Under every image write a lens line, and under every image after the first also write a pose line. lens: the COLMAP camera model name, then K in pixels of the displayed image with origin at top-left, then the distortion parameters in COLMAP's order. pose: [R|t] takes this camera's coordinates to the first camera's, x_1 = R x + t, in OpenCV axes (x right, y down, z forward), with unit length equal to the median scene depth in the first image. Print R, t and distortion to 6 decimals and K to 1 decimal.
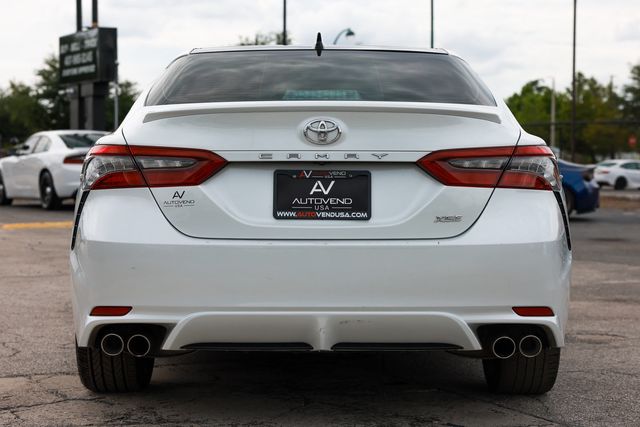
lens RADIAL K [[1184.1, 0, 319.0], [0, 1184.1, 210.9], [0, 0, 1]] dist [0.158036, 0.000000]
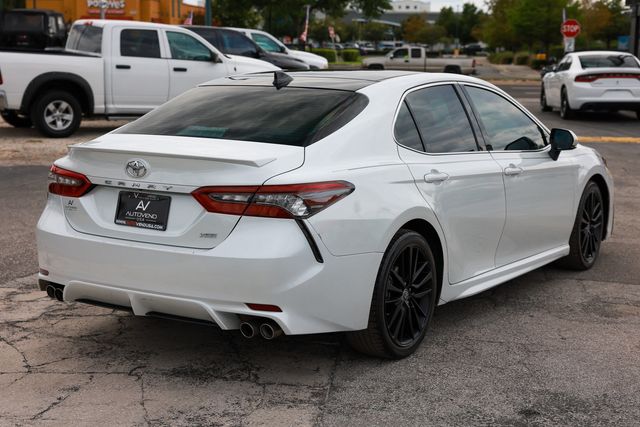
lens RADIAL K [[979.5, 0, 323.5], [0, 979.5, 212.6], [0, 0, 1]] dist [0.048805, 0.000000]
pose [[0.846584, 0.087894, -0.524948, 0.827867], [-0.028301, 0.992309, 0.120504, -0.163222], [0.531502, -0.087160, 0.842561, 0.095977]]
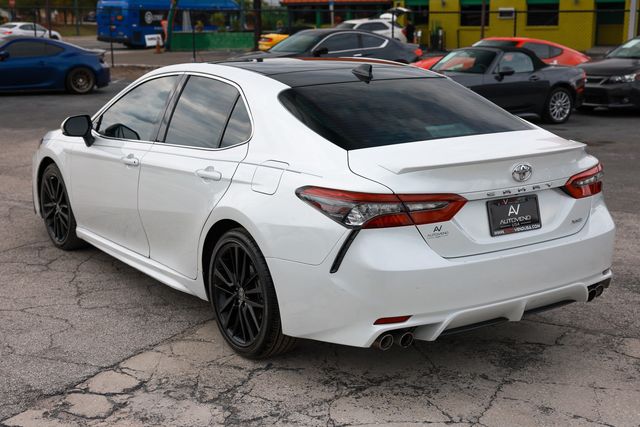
lens RADIAL K [[876.4, 0, 321.2], [0, 876.4, 214.8], [0, 0, 1]] dist [0.006048, 0.000000]
pose [[0.844174, -0.123938, 0.521546, -0.740948], [0.031577, 0.982714, 0.182417, -0.213023], [-0.535139, -0.137523, 0.833495, 0.245339]]
